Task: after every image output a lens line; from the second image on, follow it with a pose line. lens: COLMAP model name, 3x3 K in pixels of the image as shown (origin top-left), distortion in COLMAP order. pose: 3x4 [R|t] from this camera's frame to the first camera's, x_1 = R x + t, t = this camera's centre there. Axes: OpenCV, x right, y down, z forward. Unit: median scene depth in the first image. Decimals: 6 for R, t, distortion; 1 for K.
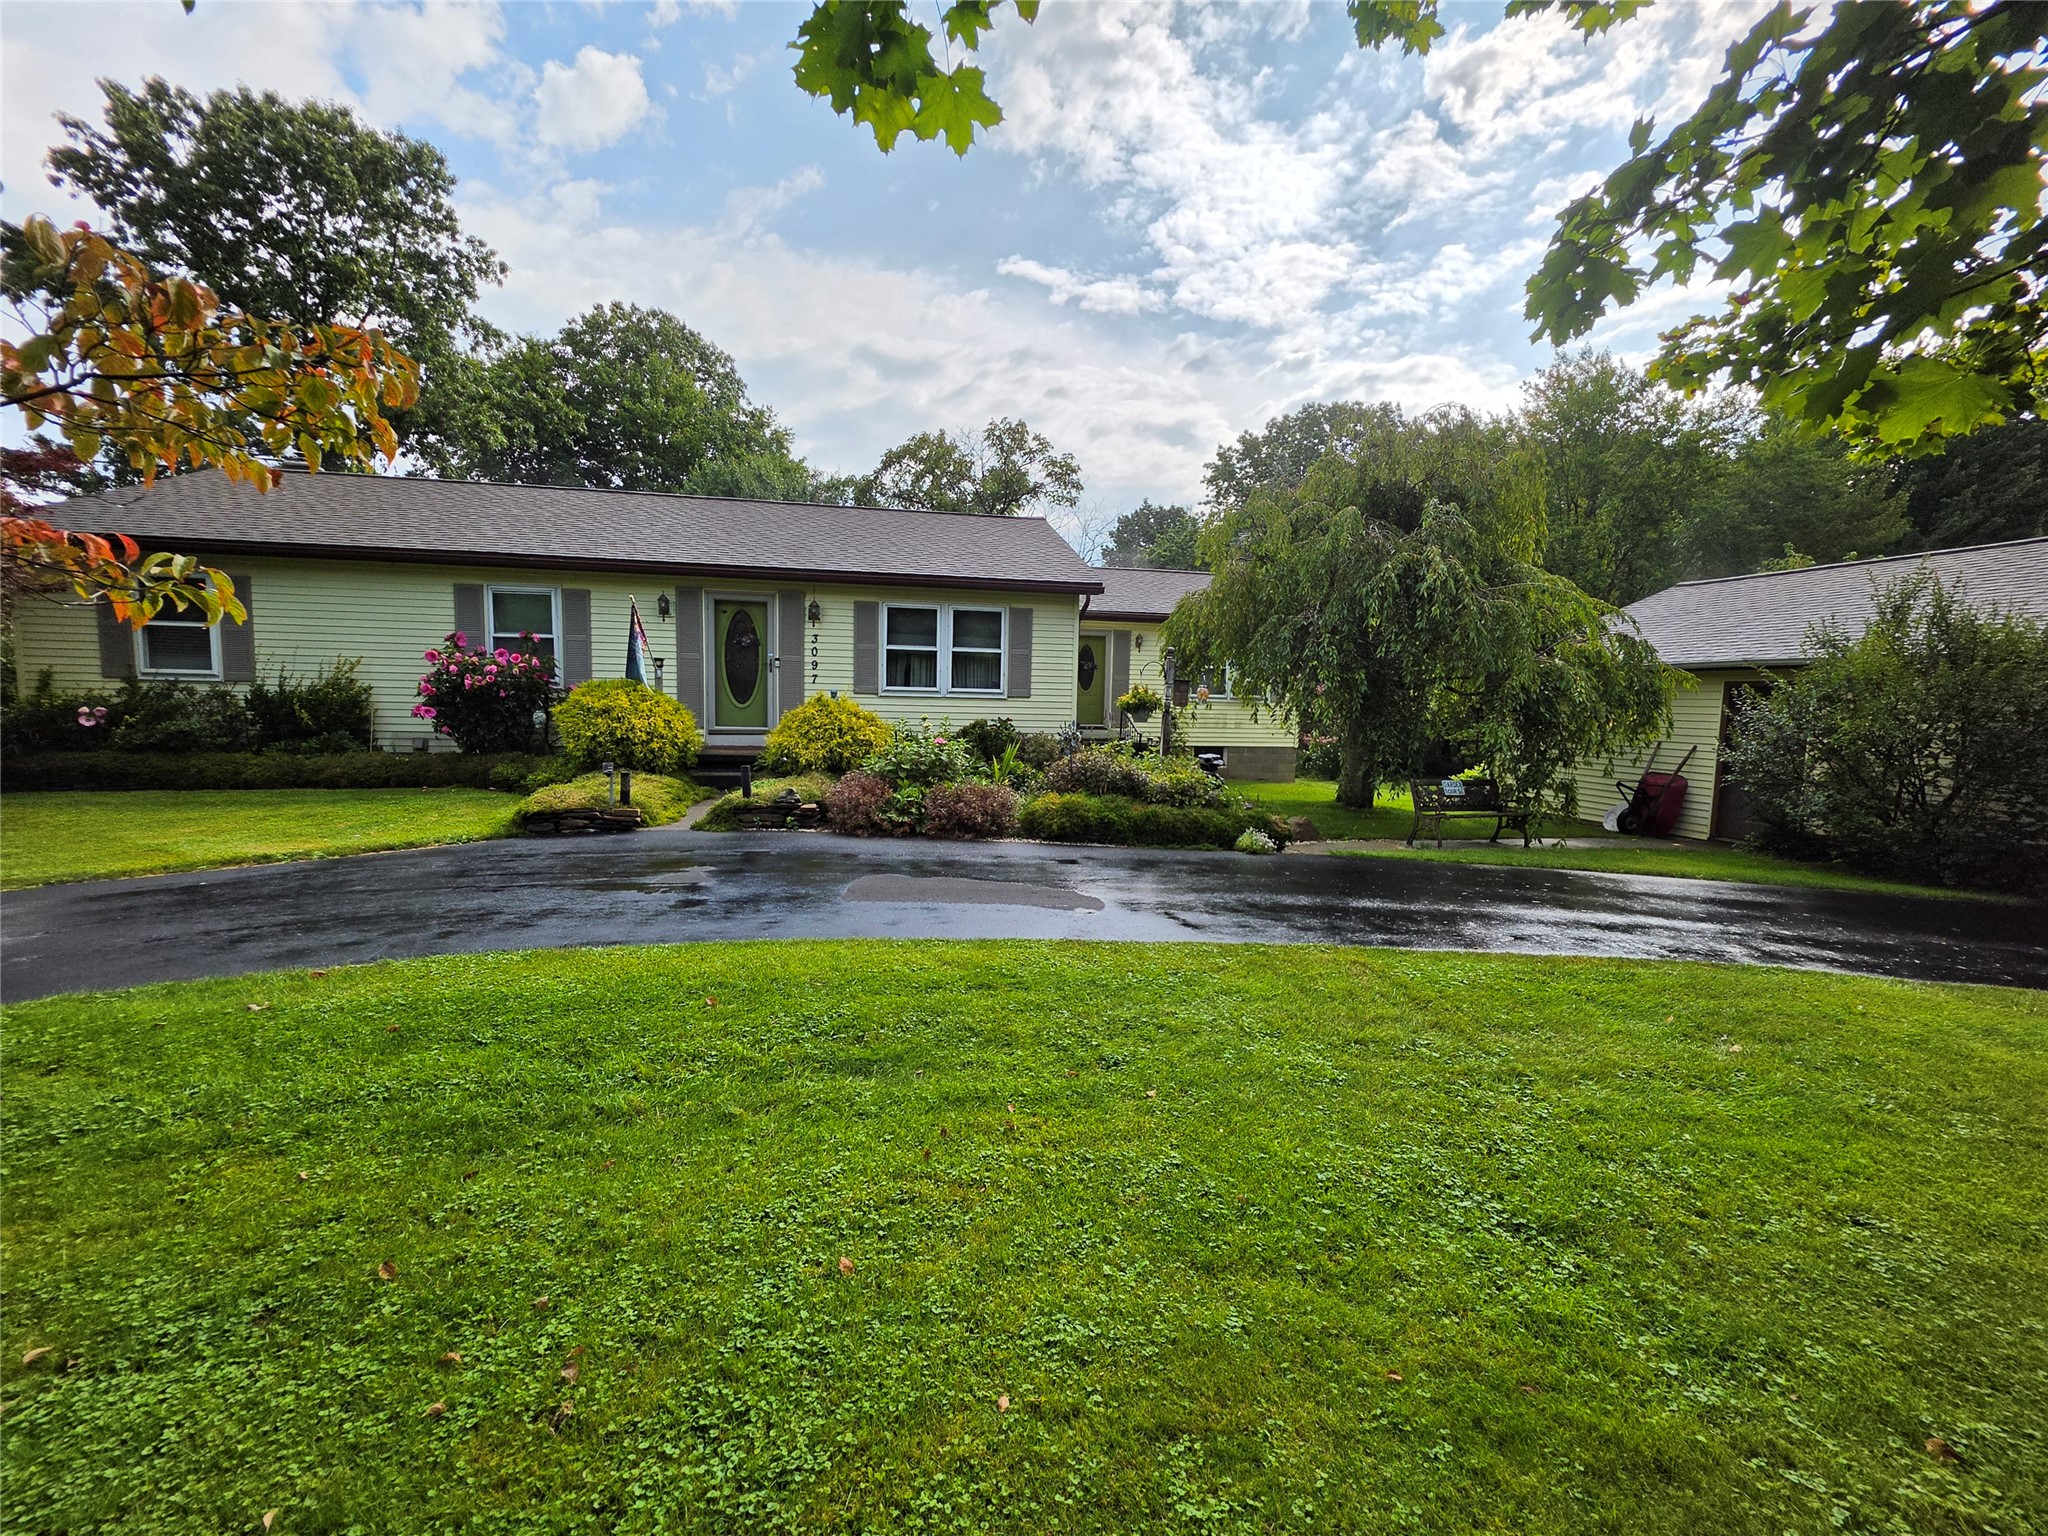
lens RADIAL K [[821.1, 0, 1025.7], [0, 821.1, 763.8], [0, 0, 1]] dist [0.009912, 0.000009]
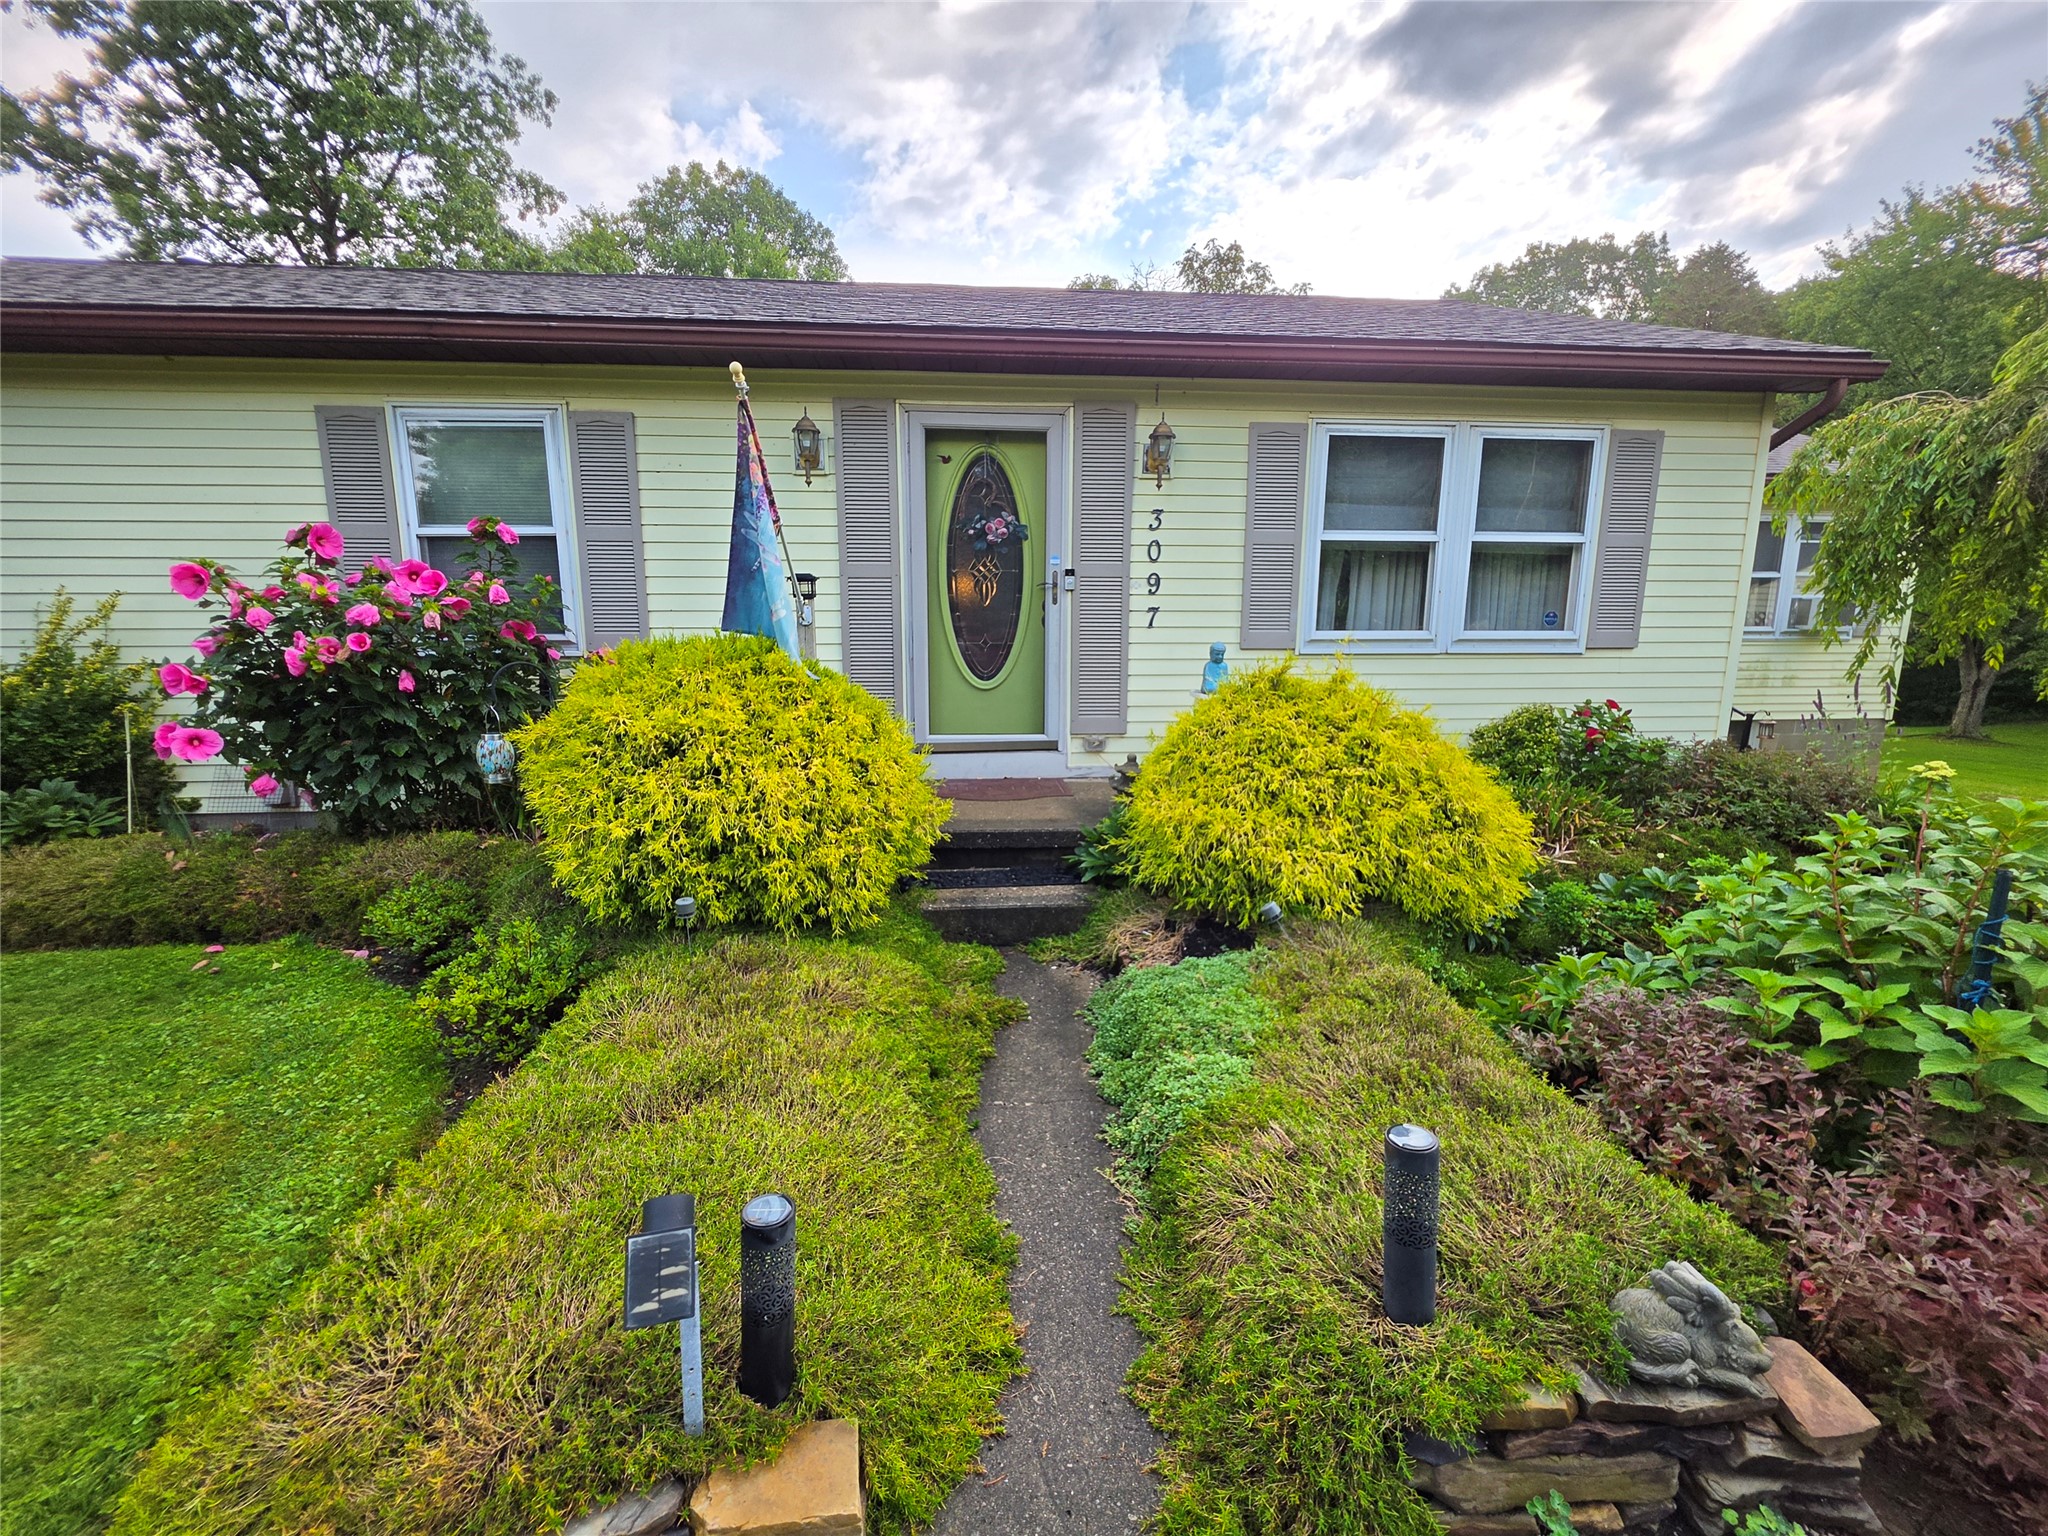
lens RADIAL K [[821.1, 0, 1025.7], [0, 821.1, 763.8], [0, 0, 1]] dist [0.009912, 0.000009]
pose [[0.994528, -0.009020, -0.104078, -0.277421], [0.017227, 0.996787, 0.078230, -0.062087], [0.103038, -0.079595, 0.991488, 0.566367]]
